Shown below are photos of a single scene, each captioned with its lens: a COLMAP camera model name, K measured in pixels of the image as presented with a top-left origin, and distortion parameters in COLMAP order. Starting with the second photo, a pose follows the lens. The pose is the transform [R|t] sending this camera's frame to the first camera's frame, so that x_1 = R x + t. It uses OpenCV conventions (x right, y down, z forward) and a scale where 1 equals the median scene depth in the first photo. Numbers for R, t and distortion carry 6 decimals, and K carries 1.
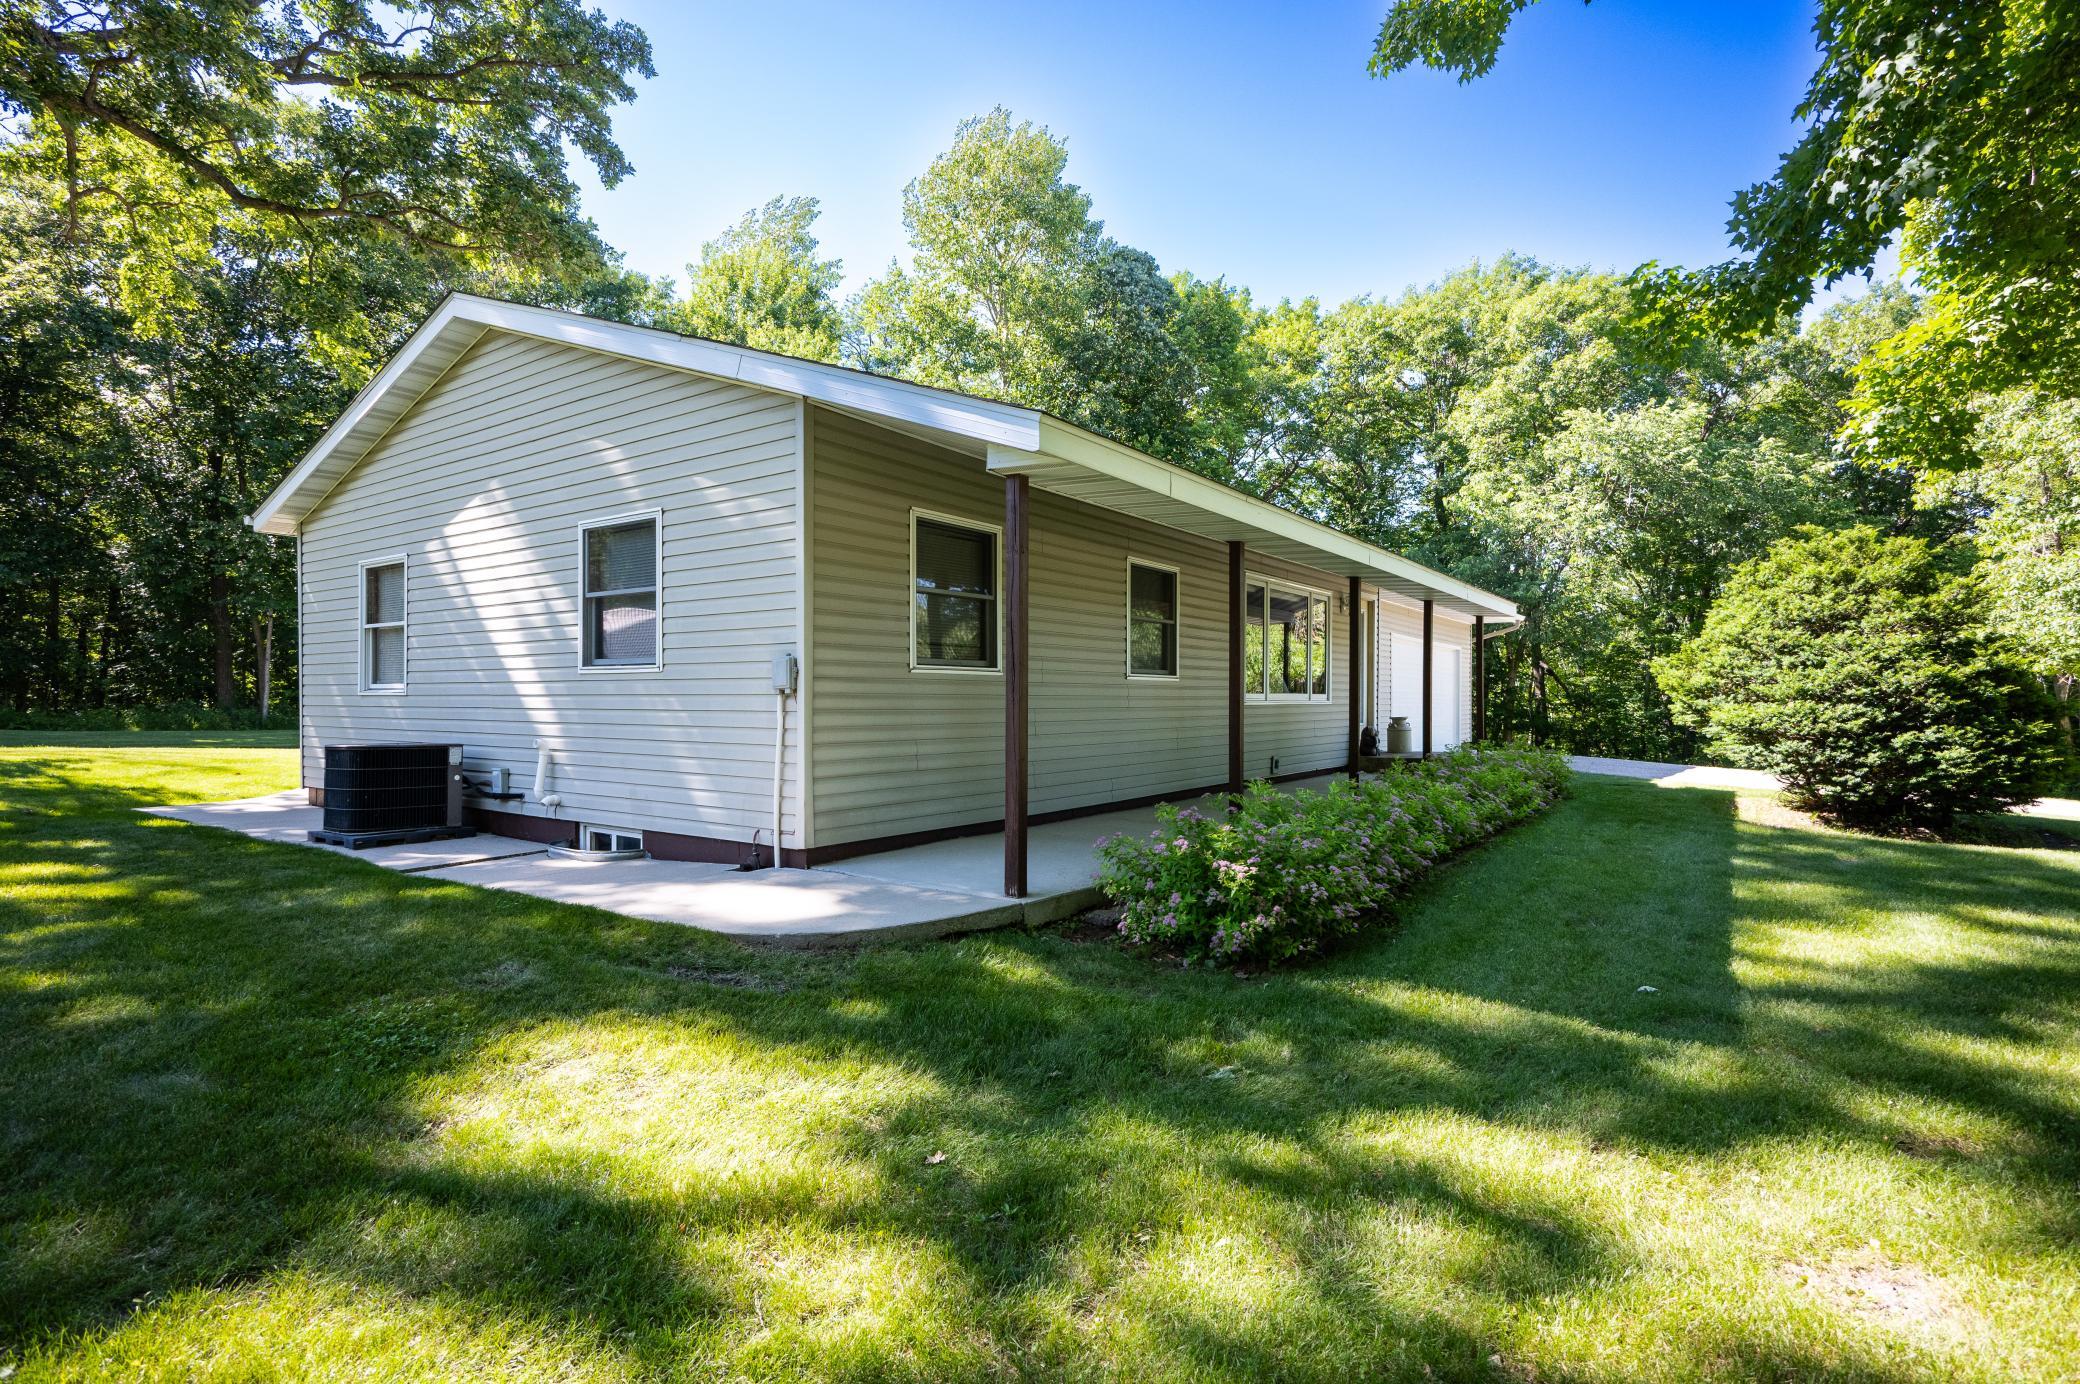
lens RADIAL K [[998.8, 0, 1040.0], [0, 998.8, 692.0], [0, 0, 1]] dist [0.012064, 0.000172]
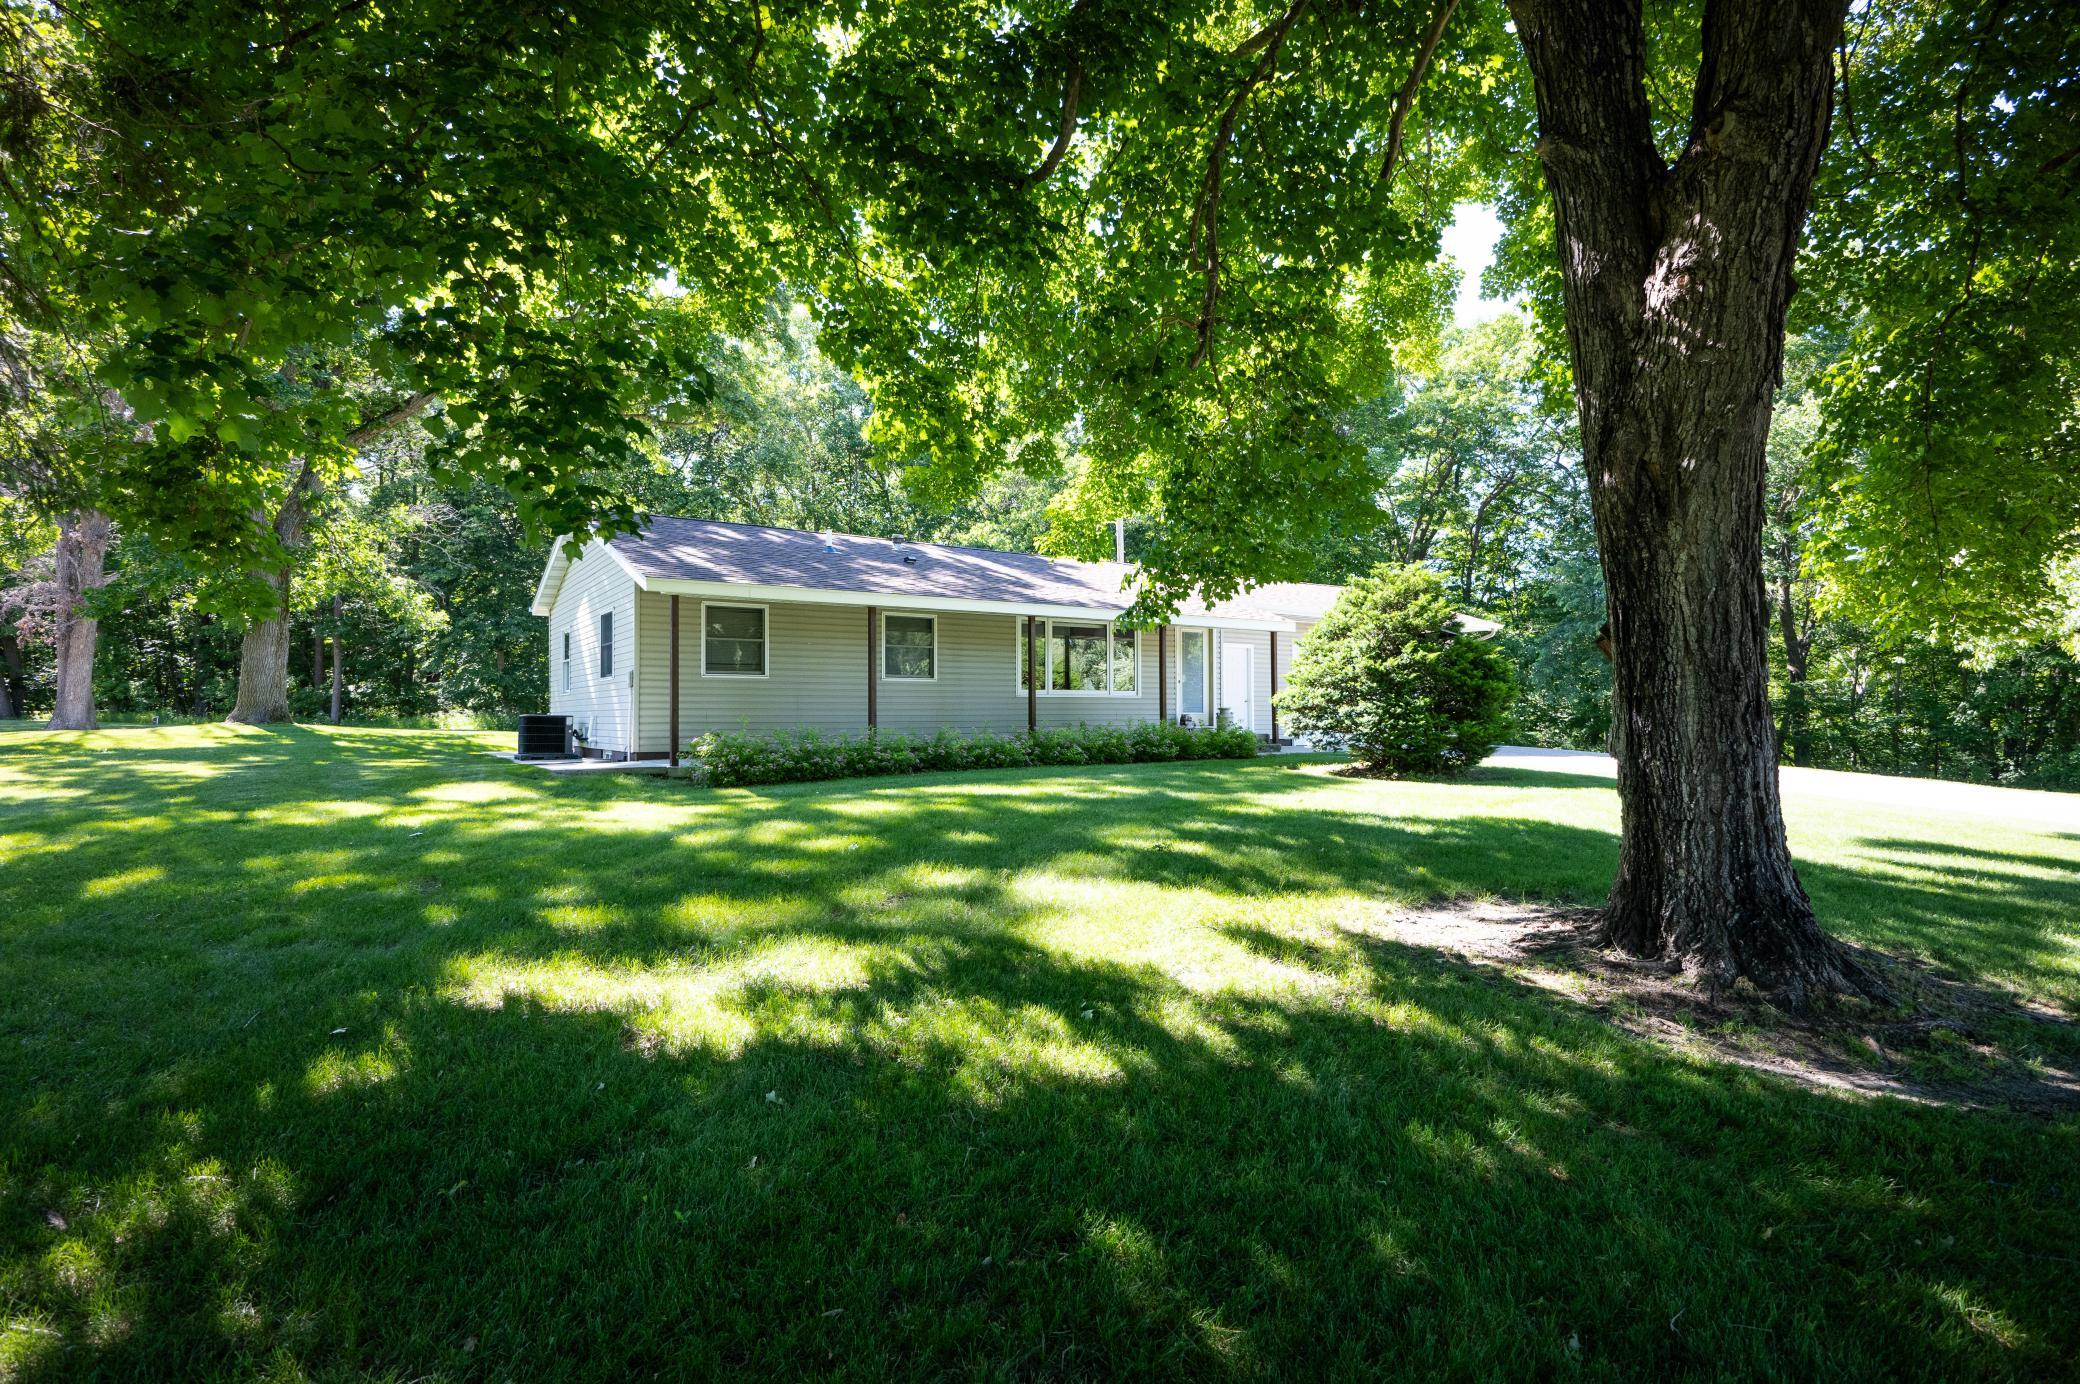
lens RADIAL K [[998.8, 0, 1040.0], [0, 998.8, 692.0], [0, 0, 1]] dist [0.012064, 0.000172]
pose [[0.939177, -0.014040, -0.343147, 0.928533], [0.011019, 0.999881, -0.010752, 0.029815], [0.343258, 0.006317, 0.939220, -0.560226]]
